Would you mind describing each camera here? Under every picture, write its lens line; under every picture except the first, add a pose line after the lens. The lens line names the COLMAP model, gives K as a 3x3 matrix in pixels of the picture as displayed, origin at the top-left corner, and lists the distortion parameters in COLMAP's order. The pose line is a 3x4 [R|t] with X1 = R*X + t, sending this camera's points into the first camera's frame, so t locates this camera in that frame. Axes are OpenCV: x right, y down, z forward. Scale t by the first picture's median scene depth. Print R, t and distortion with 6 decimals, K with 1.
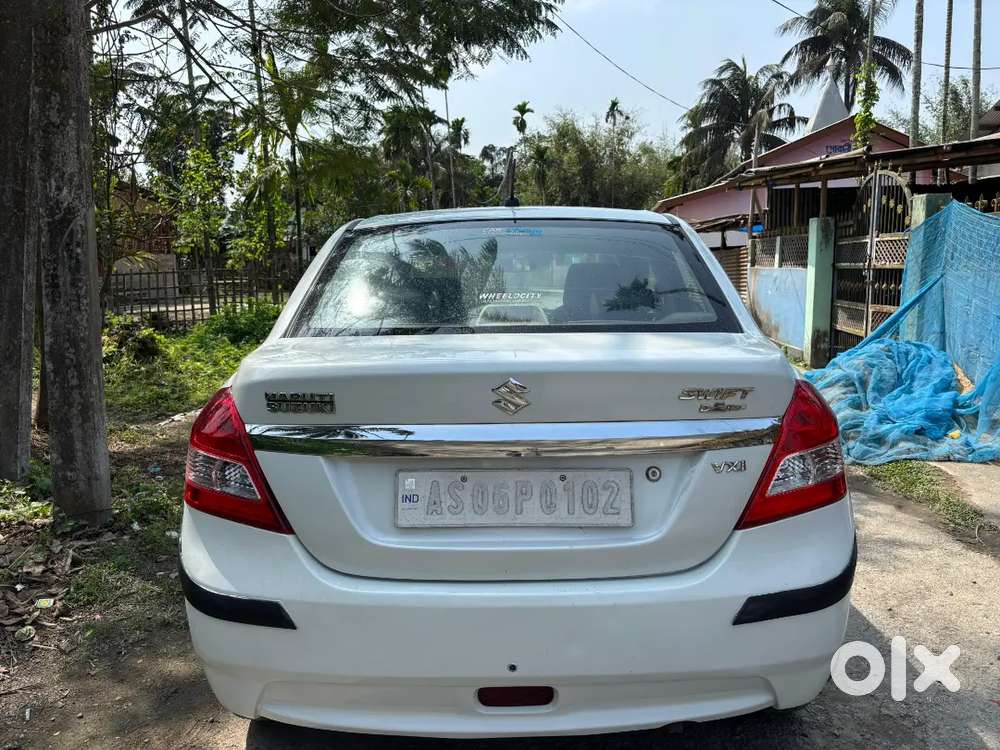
lens RADIAL K [[757.5, 0, 503.6], [0, 757.5, 372.7], [0, 0, 1]] dist [0.037954, -0.047582]
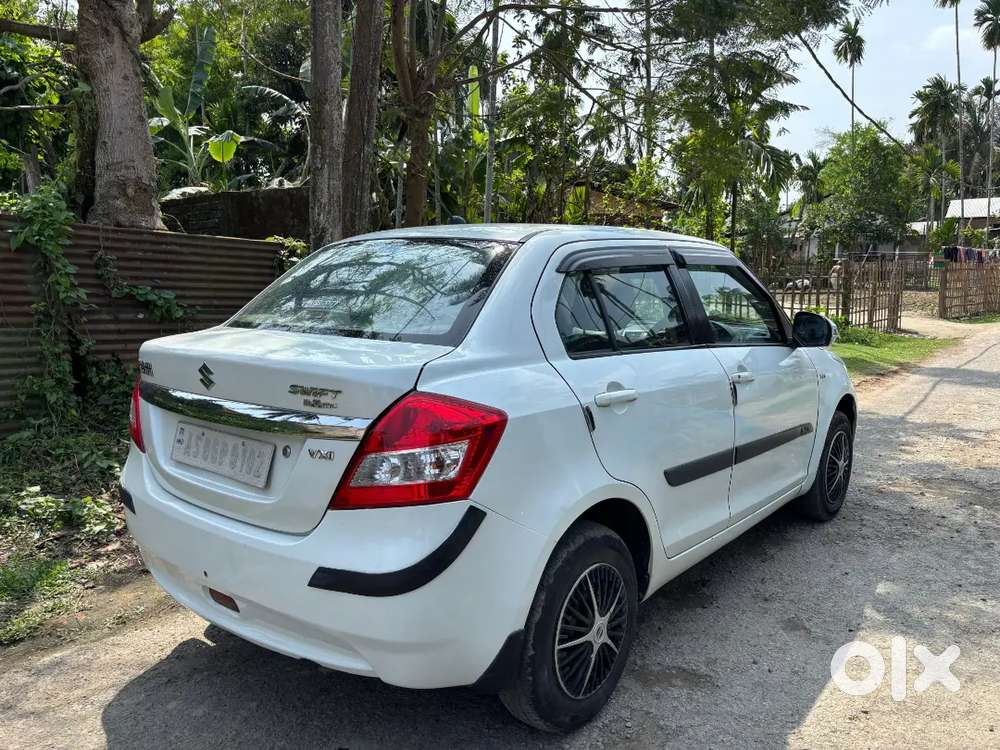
lens RADIAL K [[754.9, 0, 507.0], [0, 754.9, 375.0], [0, 0, 1]] dist [0.039489, -0.046248]
pose [[0.788204, 0.098111, -0.607544, 1.213944], [-0.092989, 0.994863, 0.040018, -0.073434], [0.608349, 0.024953, 0.793278, 0.230623]]
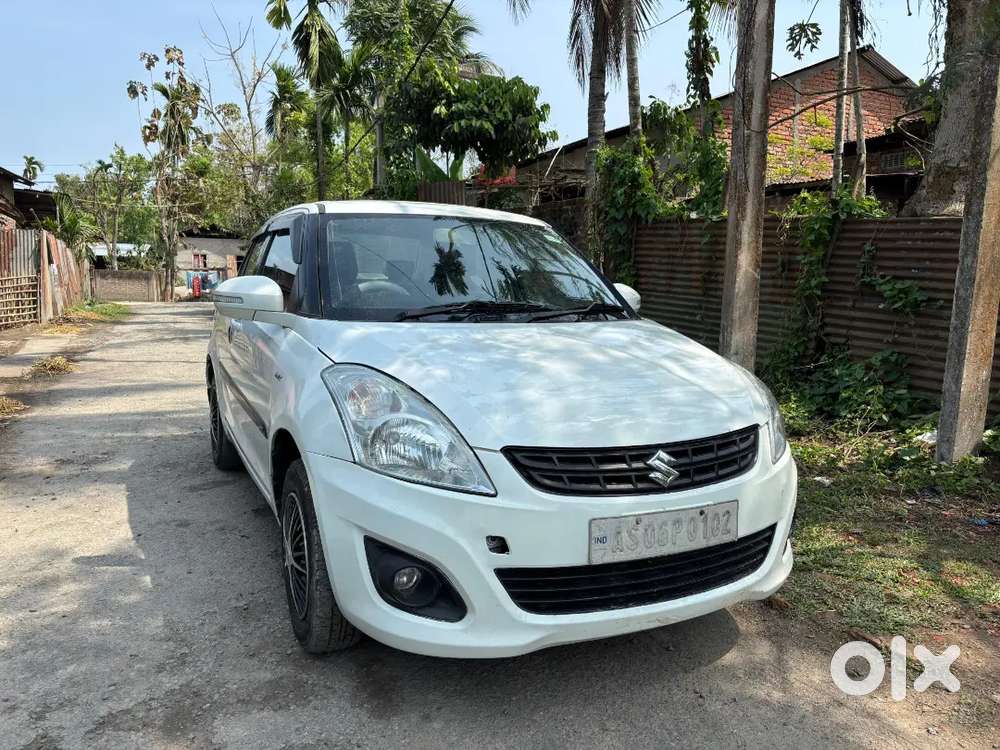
lens RADIAL K [[757.5, 0, 503.6], [0, 757.5, 372.7], [0, 0, 1]] dist [0.037954, -0.047582]
pose [[-0.888706, 0.057060, -0.454912, 0.868091], [-0.064335, 0.966887, 0.246962, -0.509160], [0.453941, 0.248743, -0.855608, 4.313380]]
